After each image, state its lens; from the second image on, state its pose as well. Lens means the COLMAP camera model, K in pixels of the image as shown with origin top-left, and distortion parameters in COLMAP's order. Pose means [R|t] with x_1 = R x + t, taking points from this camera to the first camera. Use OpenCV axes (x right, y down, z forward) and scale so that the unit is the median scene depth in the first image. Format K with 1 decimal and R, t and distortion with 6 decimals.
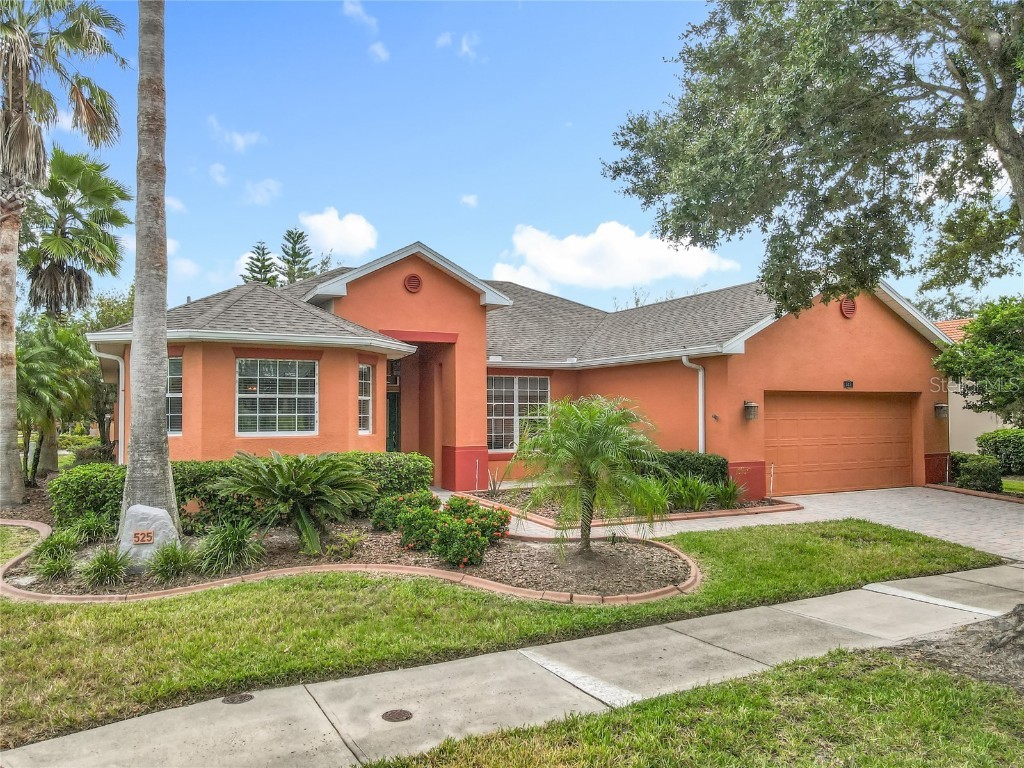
lens RADIAL K [[777.8, 0, 506.3], [0, 777.8, 329.3], [0, 0, 1]] dist [0.018413, 0.007130]
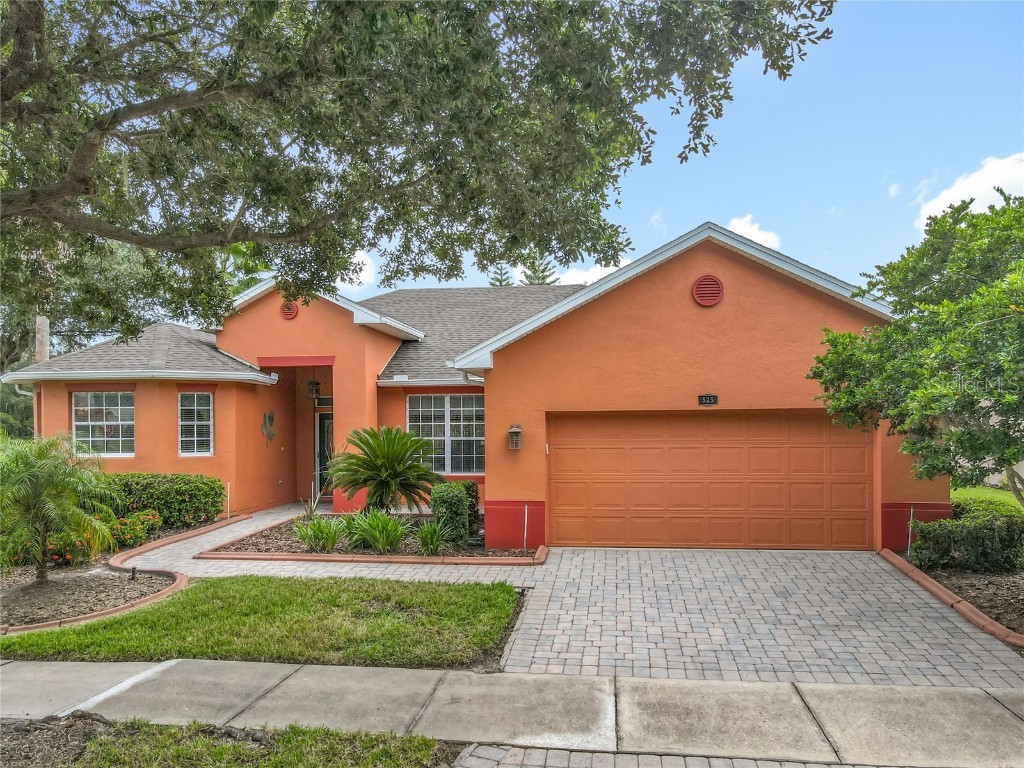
lens RADIAL K [[764.0, 0, 512.0], [0, 764.0, 384.0], [0, 0, 1]] dist [-0.002513, 0.043193]
pose [[0.784439, -0.038352, -0.619020, 0.809720], [0.066573, 0.997527, 0.022560, 0.031709], [0.616623, -0.058906, 0.785051, 0.378765]]
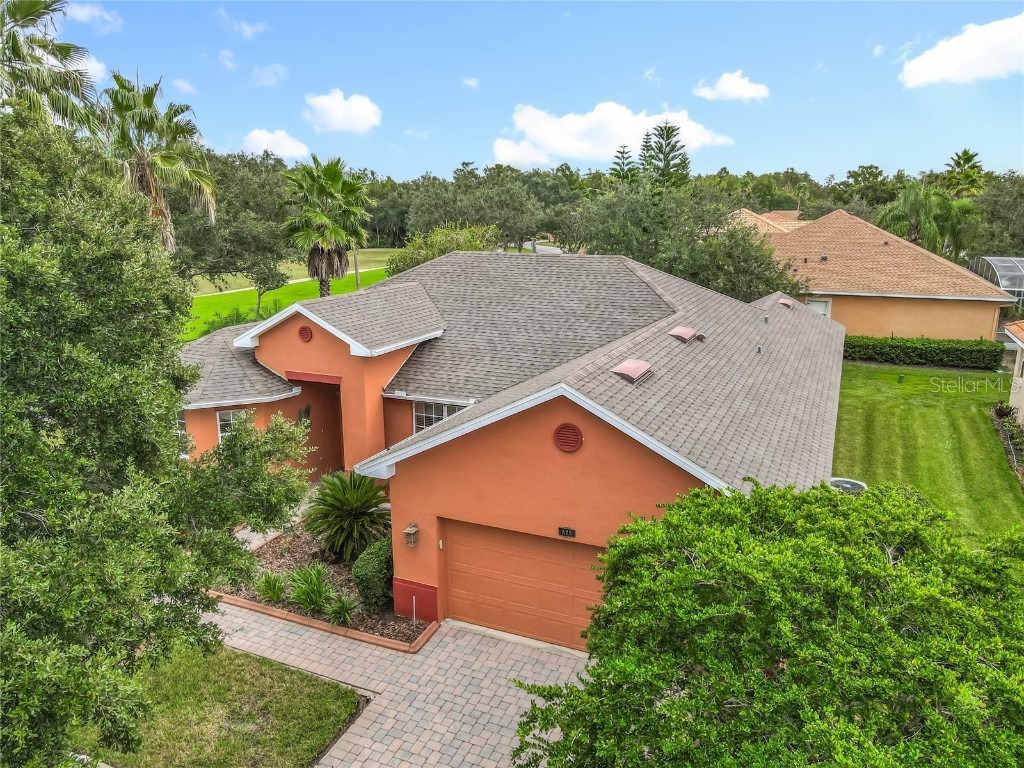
lens RADIAL K [[764.0, 0, 512.0], [0, 764.0, 384.0], [0, 0, 1]] dist [-0.002513, 0.043193]
pose [[0.582341, 0.185571, -0.791481, 1.097482], [0.075752, 0.956975, 0.280109, -0.325338], [0.809407, -0.223075, 0.543228, 0.630645]]
